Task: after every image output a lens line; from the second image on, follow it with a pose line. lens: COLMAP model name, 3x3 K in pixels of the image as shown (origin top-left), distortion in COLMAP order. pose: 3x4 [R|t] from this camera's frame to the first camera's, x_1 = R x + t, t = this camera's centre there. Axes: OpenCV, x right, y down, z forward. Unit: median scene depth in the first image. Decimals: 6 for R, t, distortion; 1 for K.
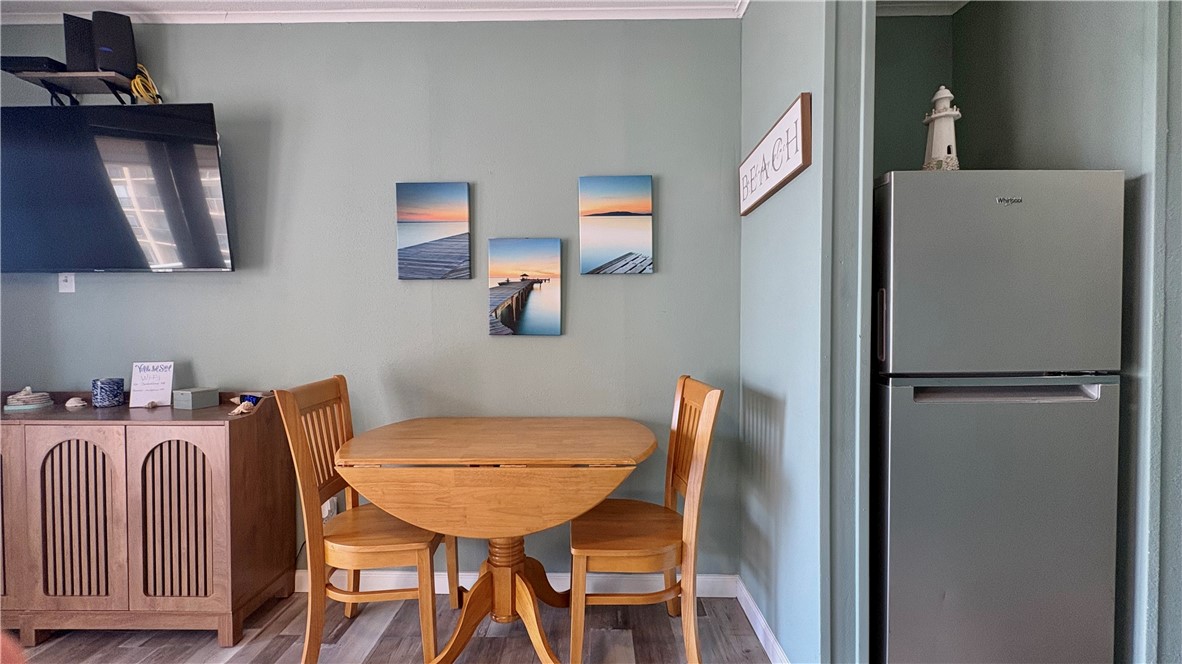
lens RADIAL K [[471.4, 0, 591.0], [0, 471.4, 332.0], [0, 0, 1]] dist [-0.000663, 0.000073]
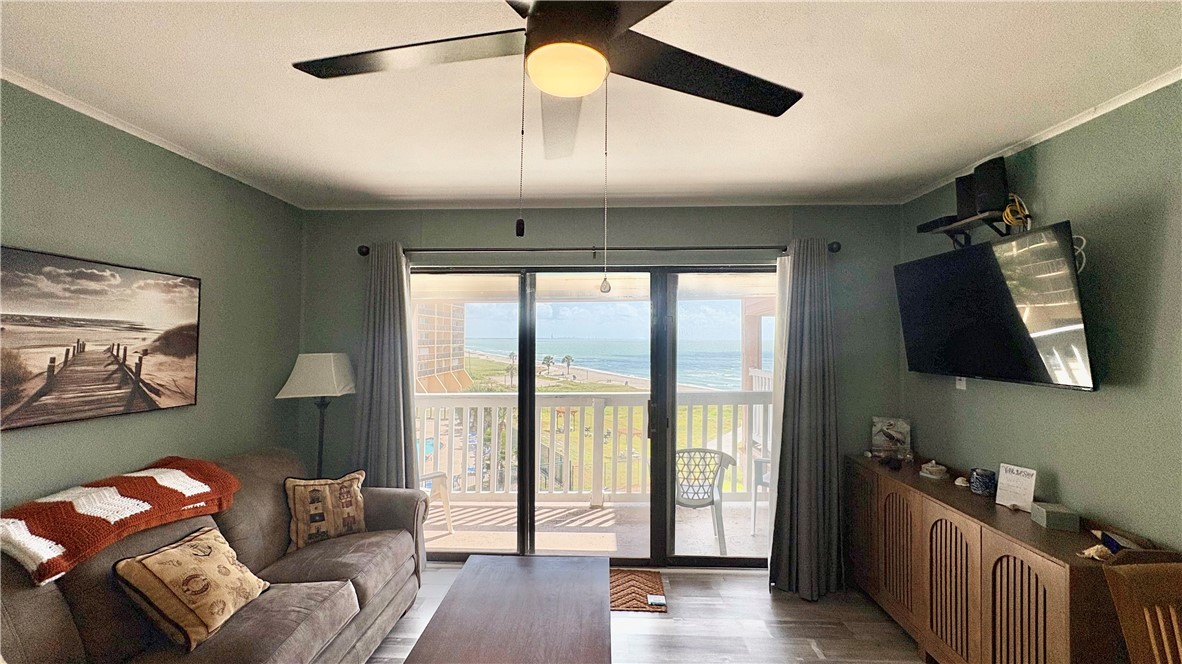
lens RADIAL K [[466.3, 0, 591.0], [0, 466.3, 332.0], [0, 0, 1]] dist [0.000440, -0.000221]
pose [[-0.024874, -0.014584, -0.999584, 0.167821], [-0.024644, 0.999599, -0.013971, -0.205174], [0.999387, 0.024287, -0.025223, 0.042910]]
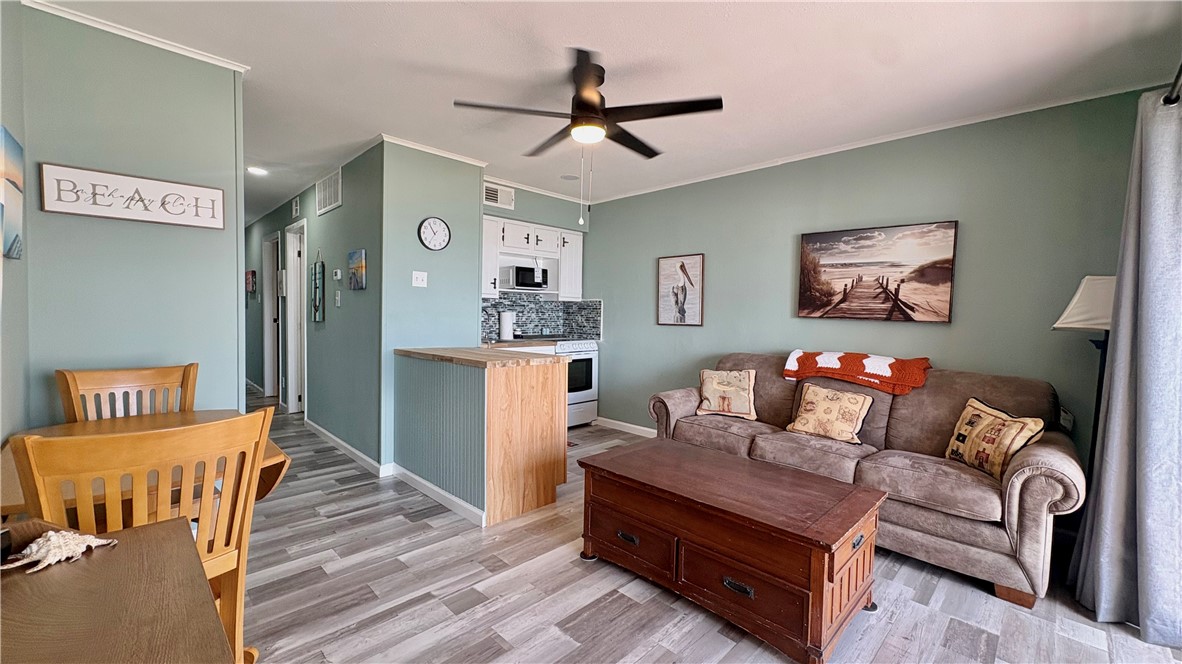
lens RADIAL K [[471.4, 0, 591.0], [0, 471.4, 332.0], [0, 0, 1]] dist [-0.000663, 0.000073]
pose [[-0.714943, -0.042284, 0.697903, -1.247202], [-0.009081, 0.998647, 0.051203, -0.046989], [-0.699124, 0.030269, -0.714360, 0.898972]]
